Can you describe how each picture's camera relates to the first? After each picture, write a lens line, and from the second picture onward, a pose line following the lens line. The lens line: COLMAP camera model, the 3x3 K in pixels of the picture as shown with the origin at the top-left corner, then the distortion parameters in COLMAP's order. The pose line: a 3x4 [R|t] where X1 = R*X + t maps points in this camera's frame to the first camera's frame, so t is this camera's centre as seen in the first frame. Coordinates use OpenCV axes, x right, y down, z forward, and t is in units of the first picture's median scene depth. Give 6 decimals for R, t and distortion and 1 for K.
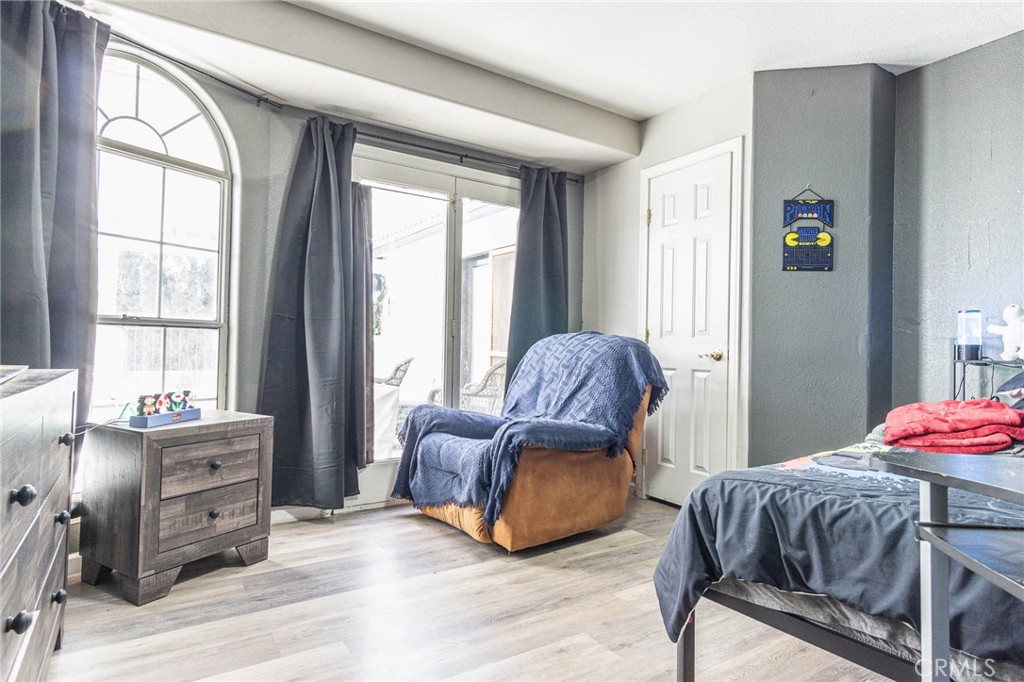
lens RADIAL K [[606.1, 0, 514.8], [0, 606.1, 336.5], [0, 0, 1]] dist [0.002561, 0.001040]
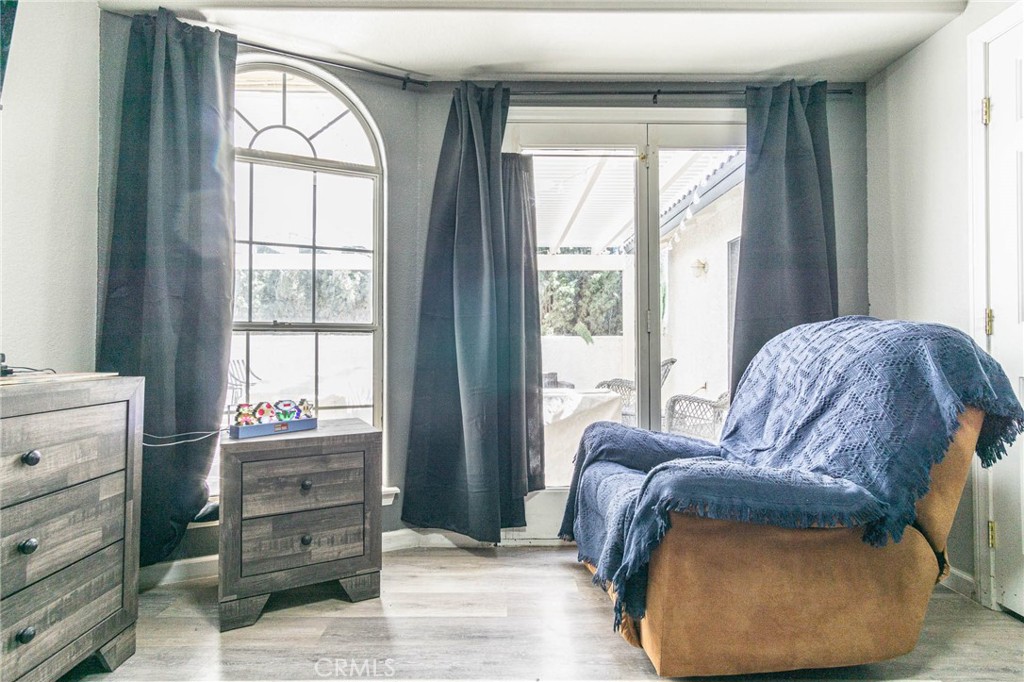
lens RADIAL K [[547.8, 0, 511.6], [0, 547.8, 335.1], [0, 0, 1]] dist [0.005935, 0.001961]
pose [[0.828015, -0.030616, -0.559869, 0.164188], [0.026552, 0.999529, -0.015390, 0.010577], [0.560076, -0.002123, 0.828438, 0.390596]]
